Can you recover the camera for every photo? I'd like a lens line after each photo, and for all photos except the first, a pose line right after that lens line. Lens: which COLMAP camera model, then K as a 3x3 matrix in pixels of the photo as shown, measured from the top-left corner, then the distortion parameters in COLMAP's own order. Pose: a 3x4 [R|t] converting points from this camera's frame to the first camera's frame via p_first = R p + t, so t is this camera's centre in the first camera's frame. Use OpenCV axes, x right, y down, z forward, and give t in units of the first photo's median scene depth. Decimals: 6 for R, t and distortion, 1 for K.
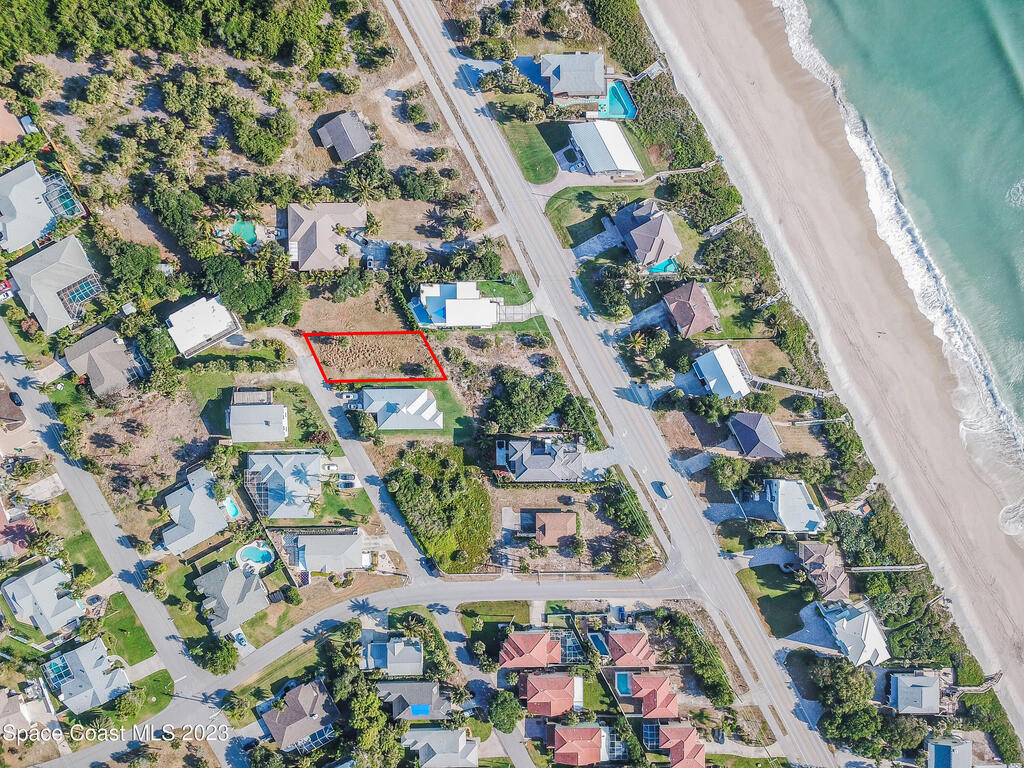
lens RADIAL K [[767.6, 0, 512.6], [0, 767.6, 385.6], [0, 0, 1]] dist [-0.010490, -0.002180]
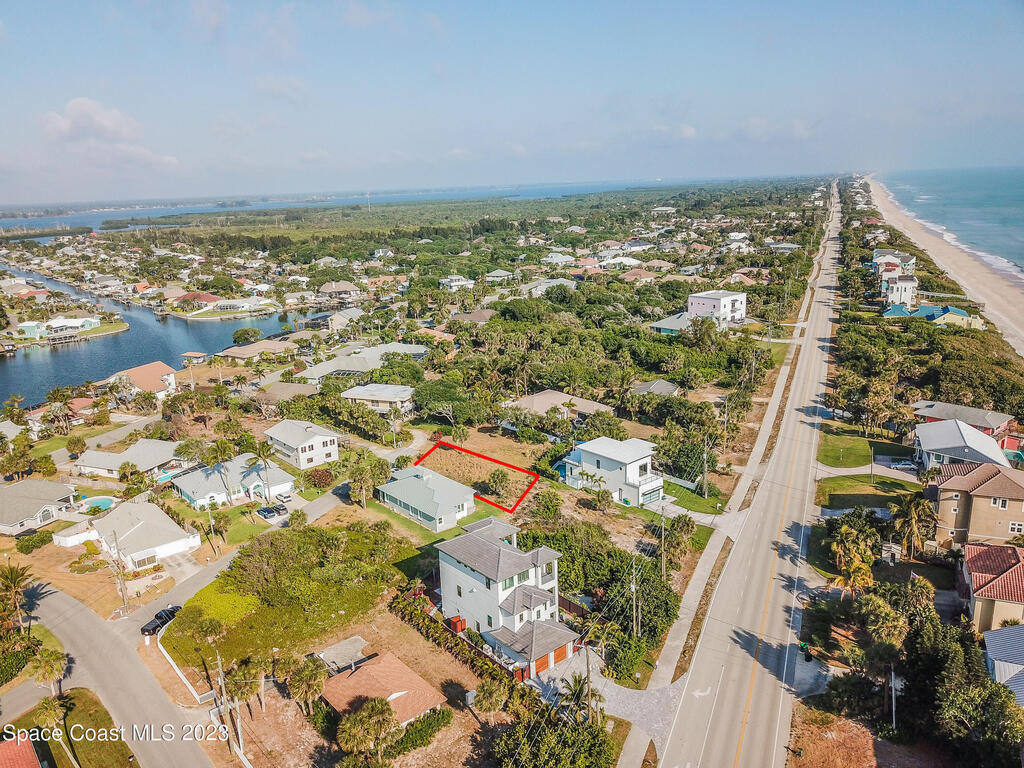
lens RADIAL K [[767.6, 0, 513.5], [0, 767.6, 381.5], [0, 0, 1]] dist [-0.010490, -0.002180]
pose [[0.633742, 0.165650, -0.755600, 0.343818], [-0.772667, 0.182056, -0.608145, 0.329097], [0.036822, 0.969235, 0.243369, 0.762914]]
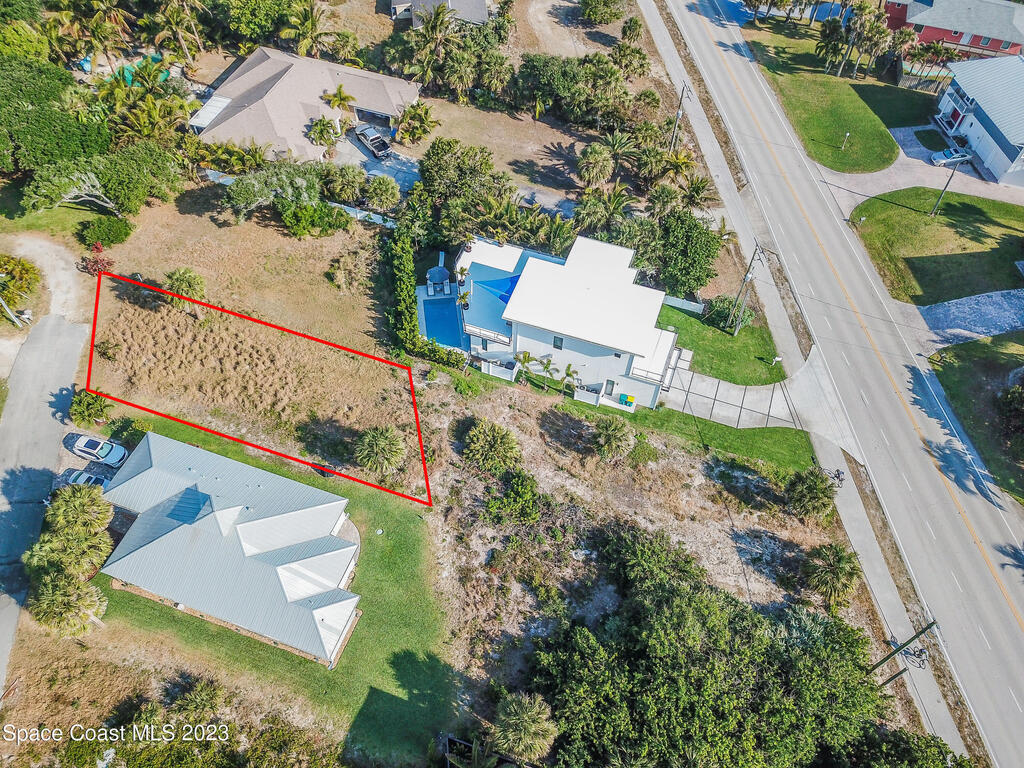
lens RADIAL K [[767.6, 0, 509.3], [0, 767.6, 388.4], [0, 0, 1]] dist [-0.010490, -0.002180]
pose [[0.936290, 0.292168, -0.194935, -0.016793], [-0.350890, 0.753719, -0.555684, 0.103333], [-0.015427, 0.588682, 0.808218, 0.750027]]
